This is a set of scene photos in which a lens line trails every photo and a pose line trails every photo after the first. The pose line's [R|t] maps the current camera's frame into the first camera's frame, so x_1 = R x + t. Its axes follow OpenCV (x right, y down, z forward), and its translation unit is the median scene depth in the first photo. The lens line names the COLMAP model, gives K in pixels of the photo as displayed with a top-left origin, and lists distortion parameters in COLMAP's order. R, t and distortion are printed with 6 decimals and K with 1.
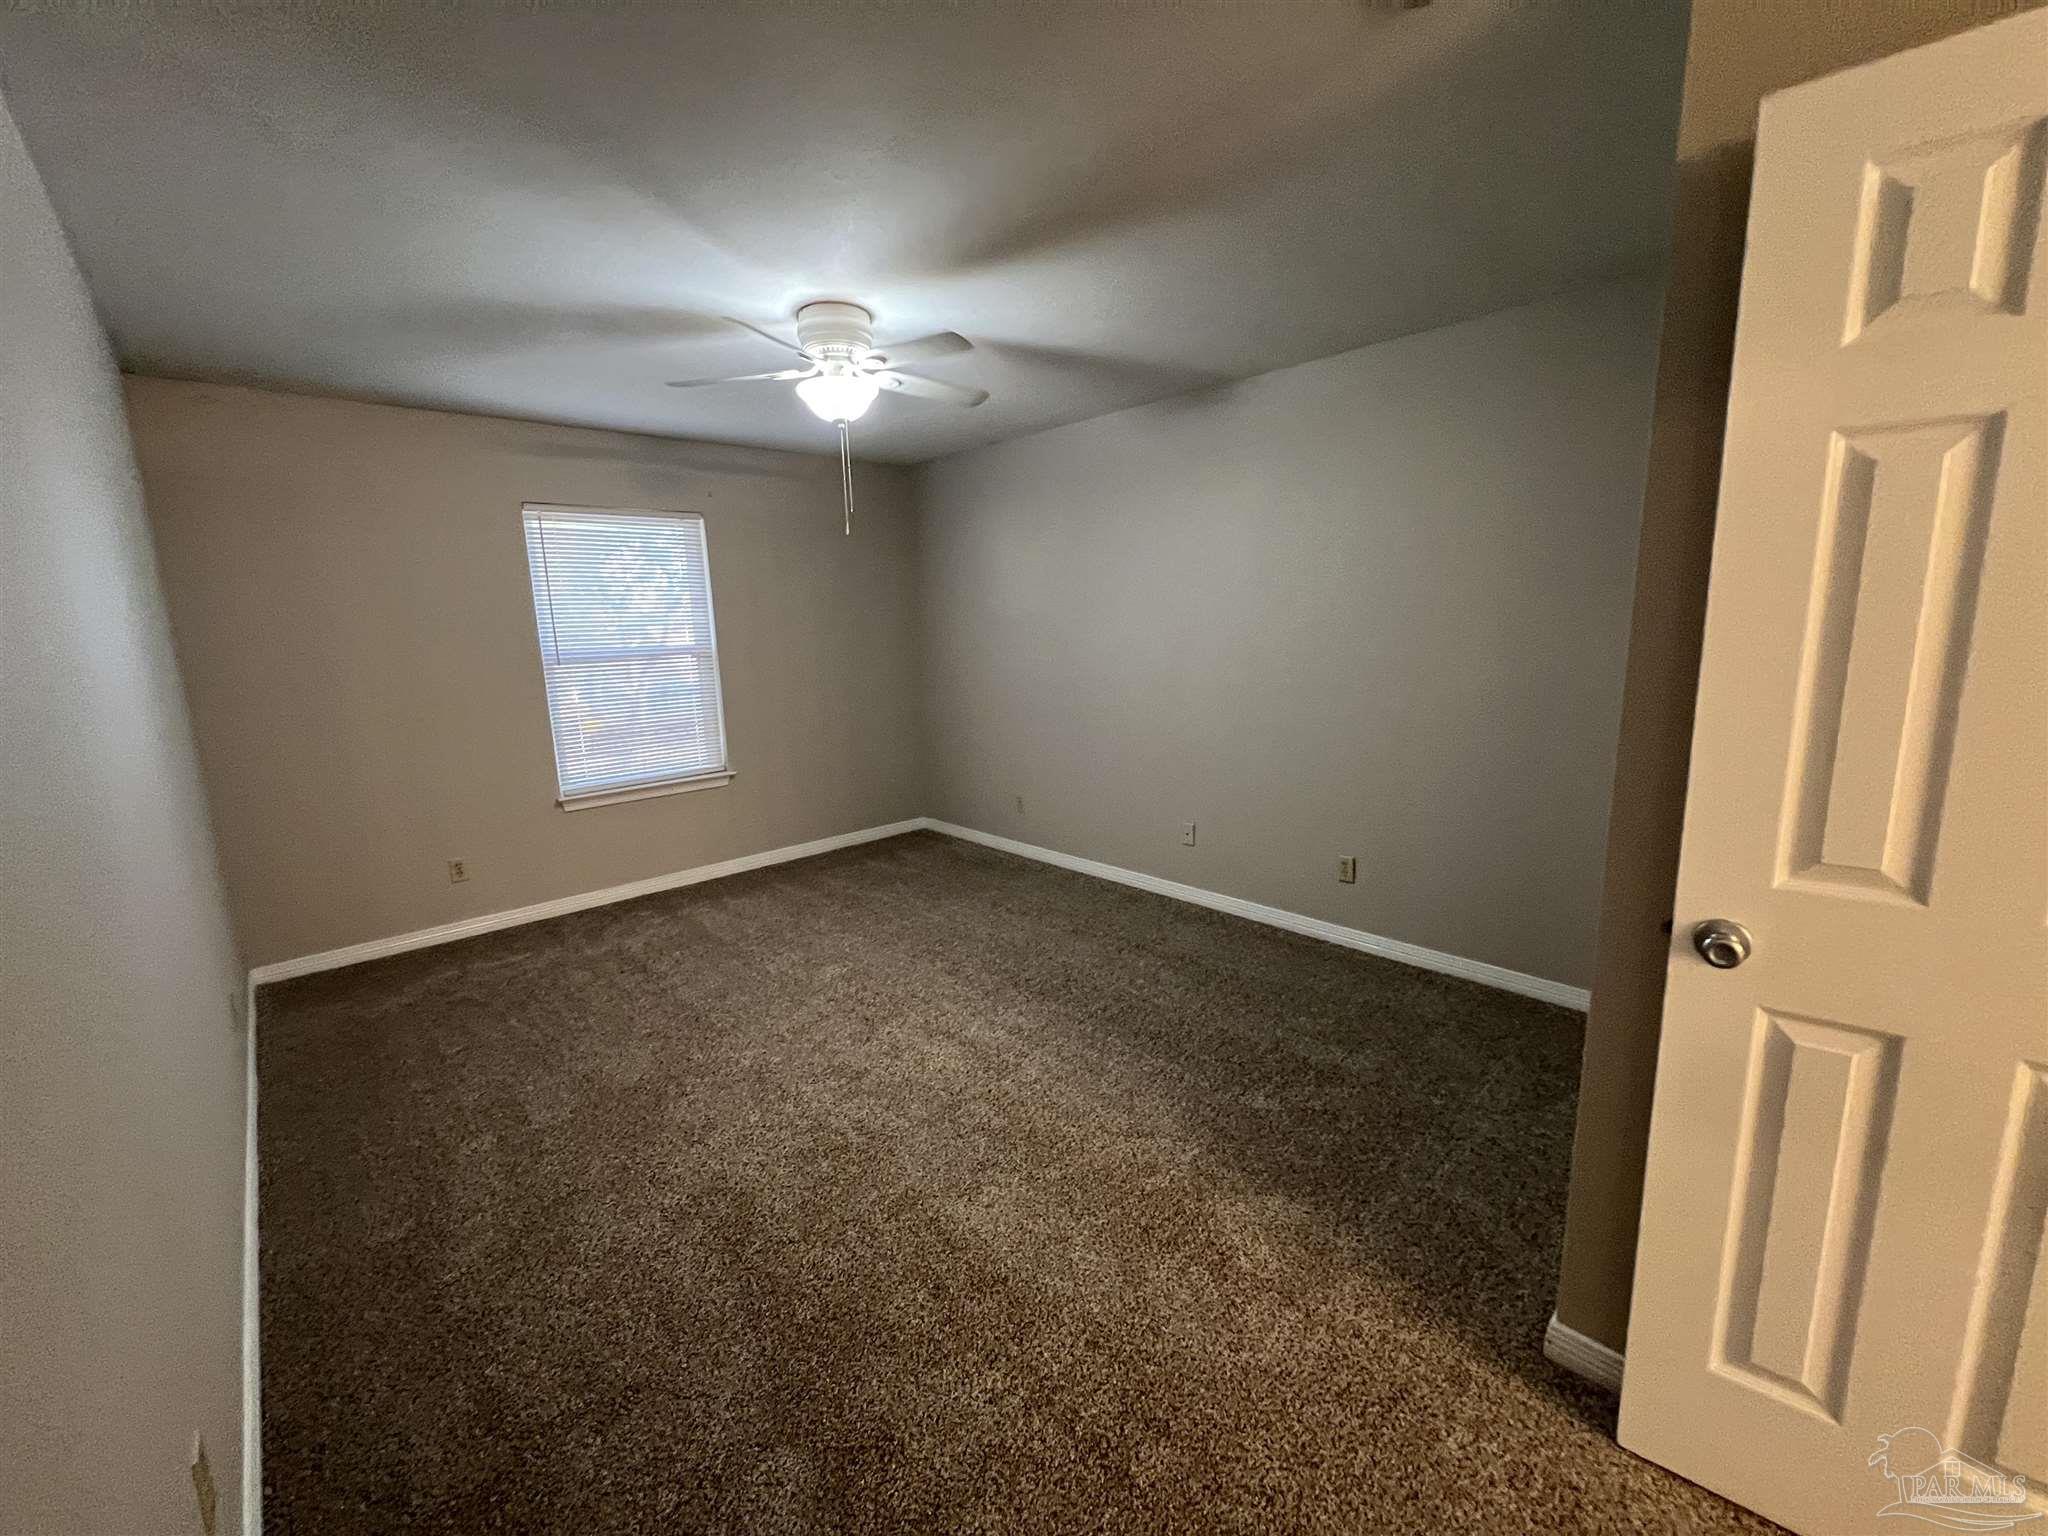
lens RADIAL K [[817.2, 0, 1014.4], [0, 817.2, 766.7], [0, 0, 1]] dist [-0.004798, -0.001027]
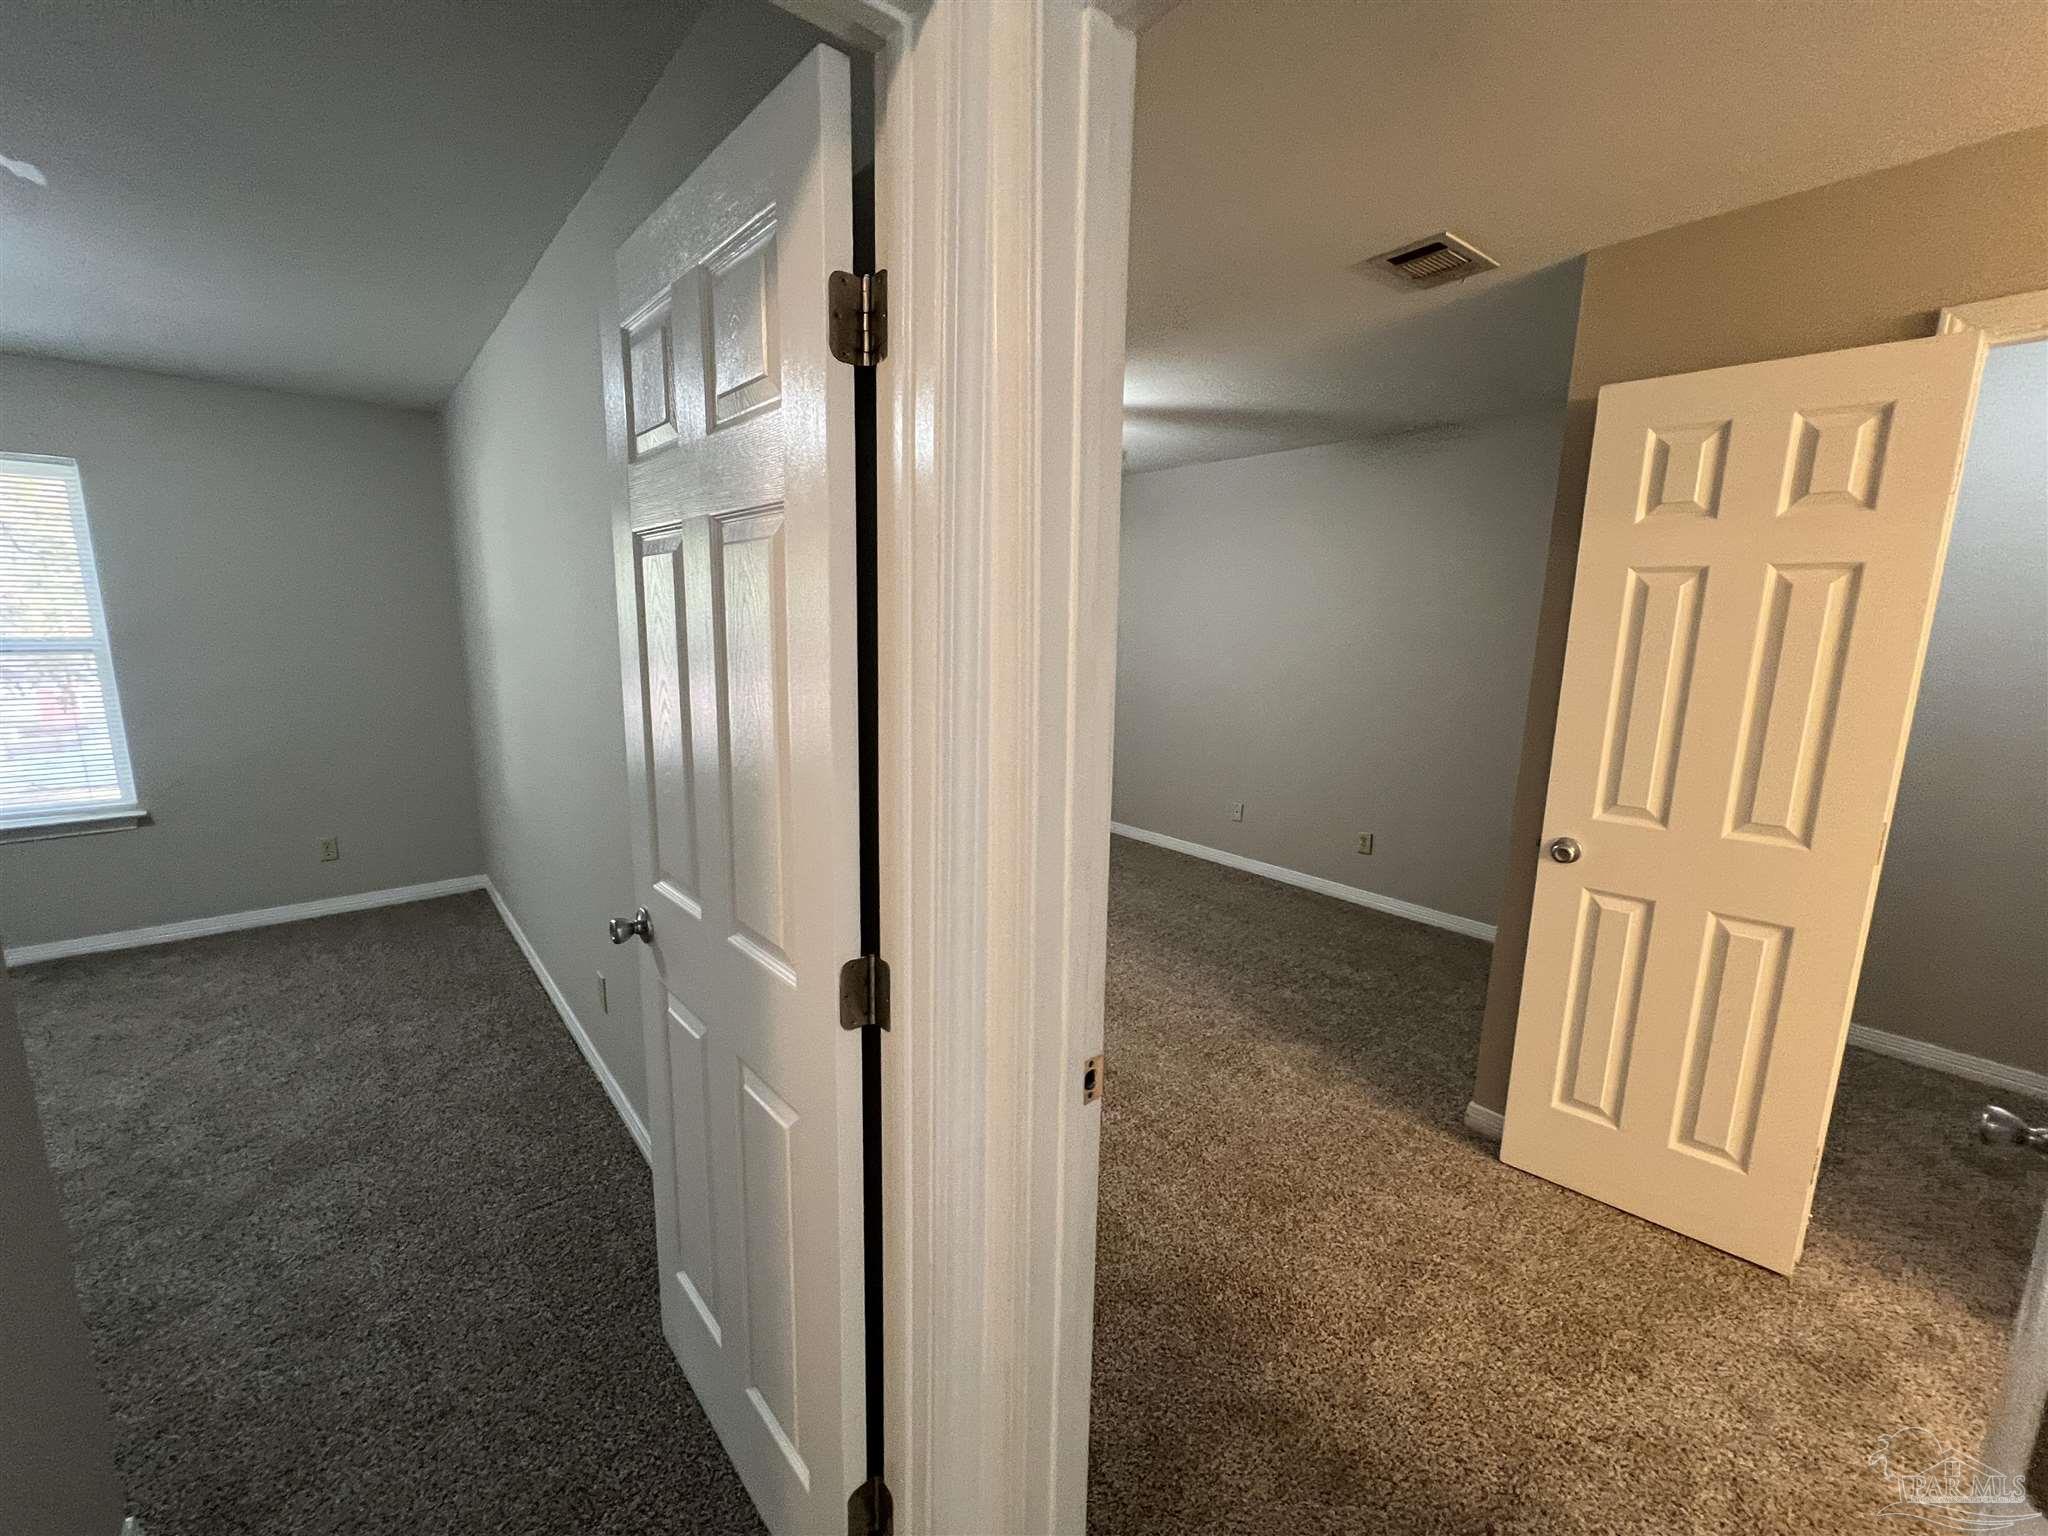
lens RADIAL K [[818.3, 0, 1024.0], [0, 818.3, 772.6], [0, 0, 1]] dist [-0.005885, 0.000100]
pose [[0.998119, 0.054686, -0.027721, -0.188885], [-0.054381, 0.998452, 0.011640, 0.068162], [0.028315, -0.010110, 0.999548, -0.582746]]
